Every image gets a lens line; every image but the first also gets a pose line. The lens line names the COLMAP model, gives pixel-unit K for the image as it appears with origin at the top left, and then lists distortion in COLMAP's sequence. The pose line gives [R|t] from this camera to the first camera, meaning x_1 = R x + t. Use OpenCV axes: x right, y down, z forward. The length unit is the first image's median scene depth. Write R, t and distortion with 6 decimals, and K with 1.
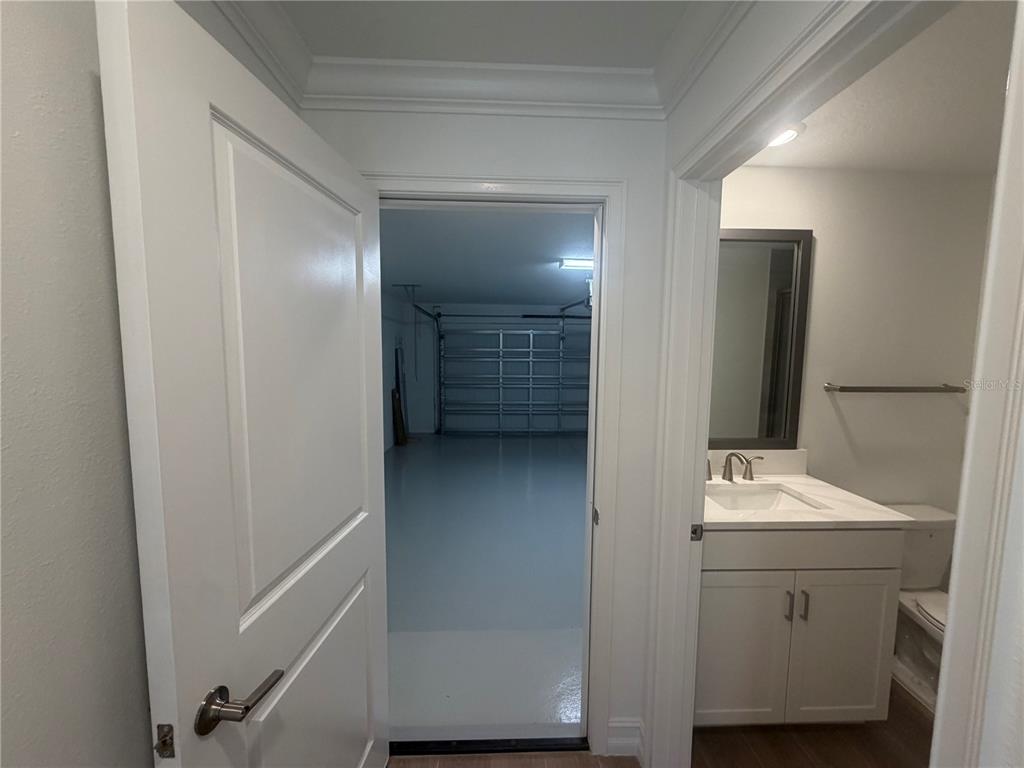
lens RADIAL K [[408.7, 0, 510.2], [0, 408.7, 384.7], [0, 0, 1]] dist [0.001885, -0.000628]
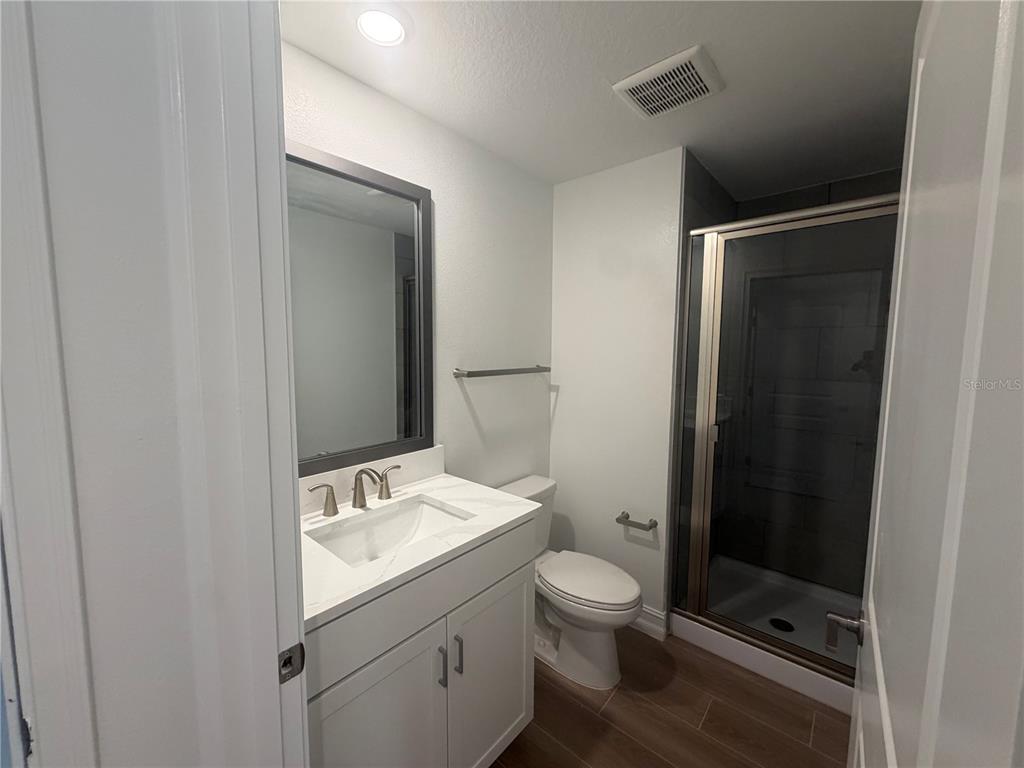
lens RADIAL K [[408.7, 0, 510.2], [0, 408.7, 384.7], [0, 0, 1]] dist [0.001885, -0.000628]
pose [[0.684181, -0.070916, 0.725856, 0.108994], [0.066531, 0.997180, 0.034713, 0.004586], [-0.726271, 0.024542, 0.686970, 0.161169]]
